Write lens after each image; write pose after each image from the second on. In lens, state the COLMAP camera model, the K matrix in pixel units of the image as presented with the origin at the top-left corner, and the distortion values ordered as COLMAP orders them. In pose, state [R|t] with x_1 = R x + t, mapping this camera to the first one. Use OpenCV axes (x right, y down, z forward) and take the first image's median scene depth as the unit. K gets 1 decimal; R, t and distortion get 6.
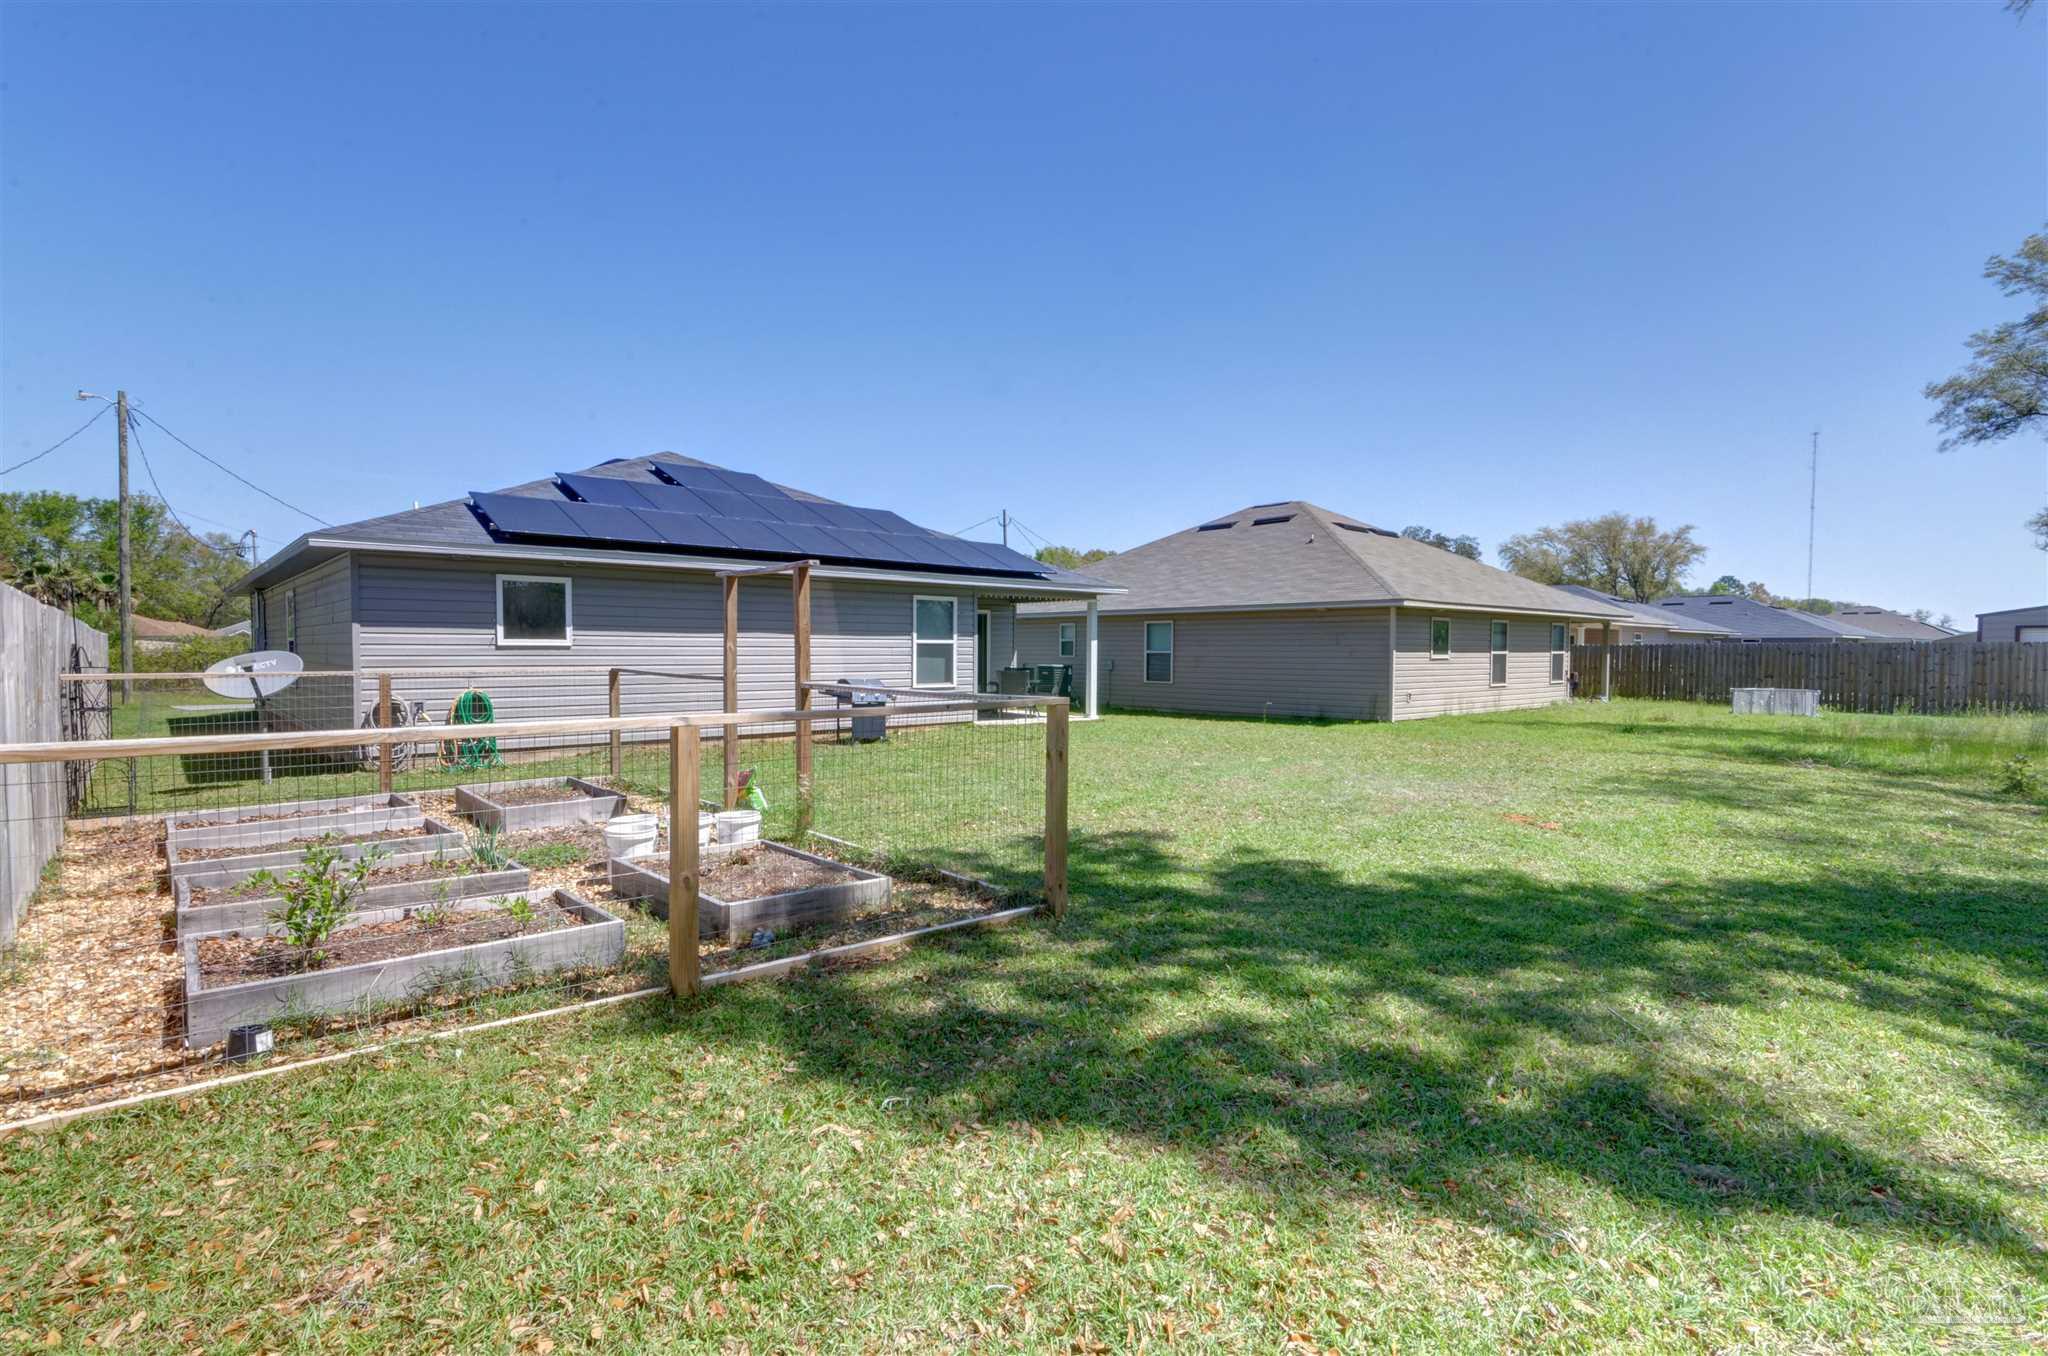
lens RADIAL K [[976.5, 0, 1024.0], [0, 976.5, 678.0], [0, 0, 1]] dist [0.002455, -0.000616]
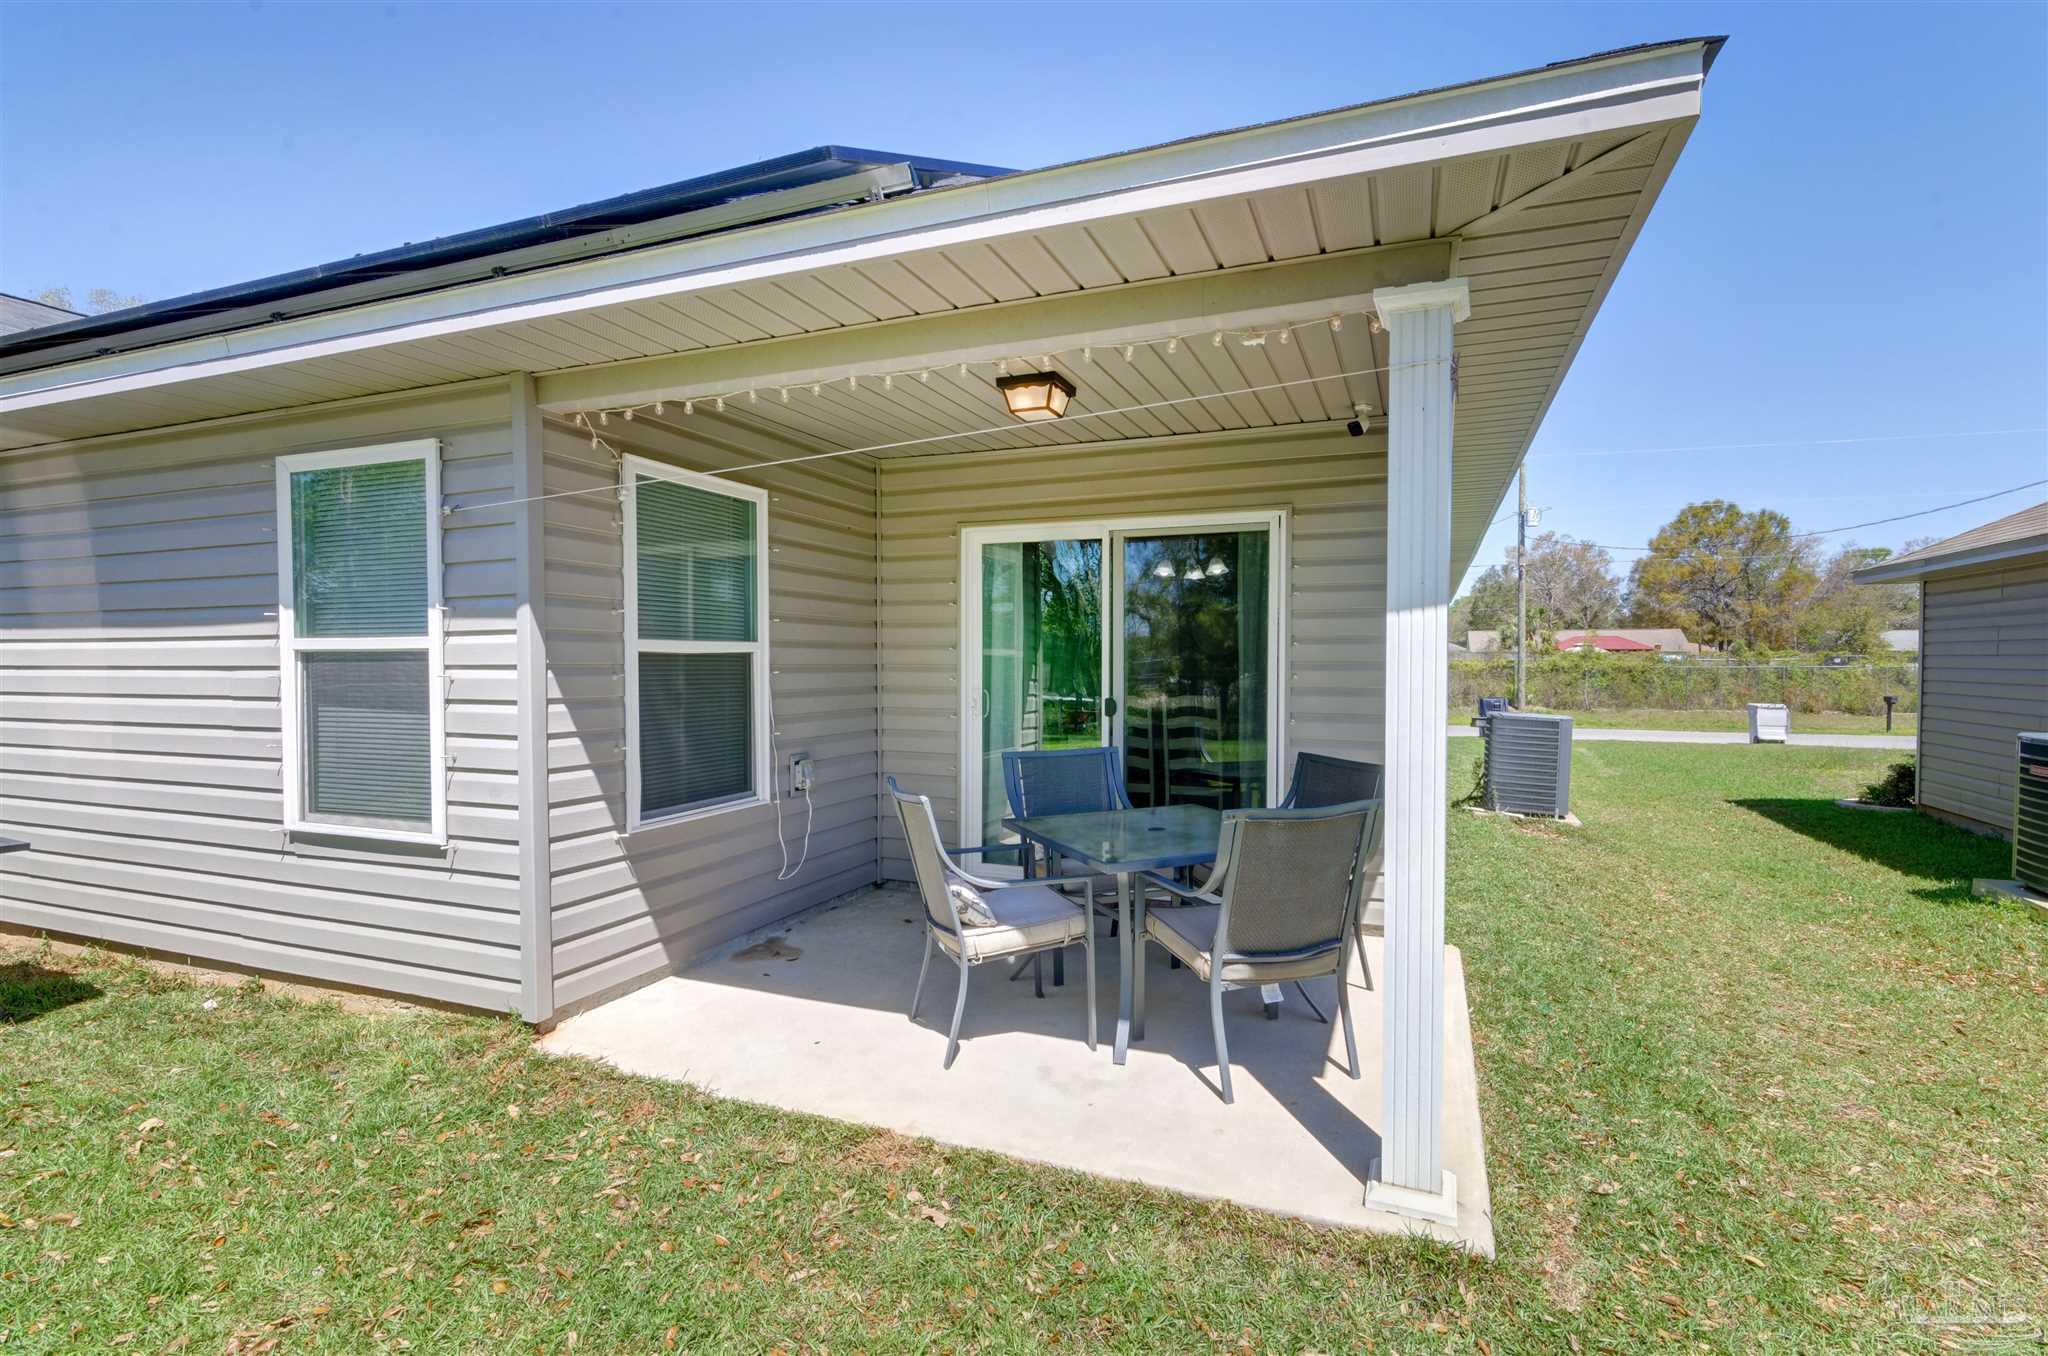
lens RADIAL K [[976.5, 0, 1024.0], [0, 976.5, 678.0], [0, 0, 1]] dist [0.002455, -0.000616]
pose [[0.443642, 0.012189, -0.896121, 0.185844], [-0.023633, 0.999719, 0.001898, -0.032814], [0.895892, 0.020336, 0.443806, 1.024362]]
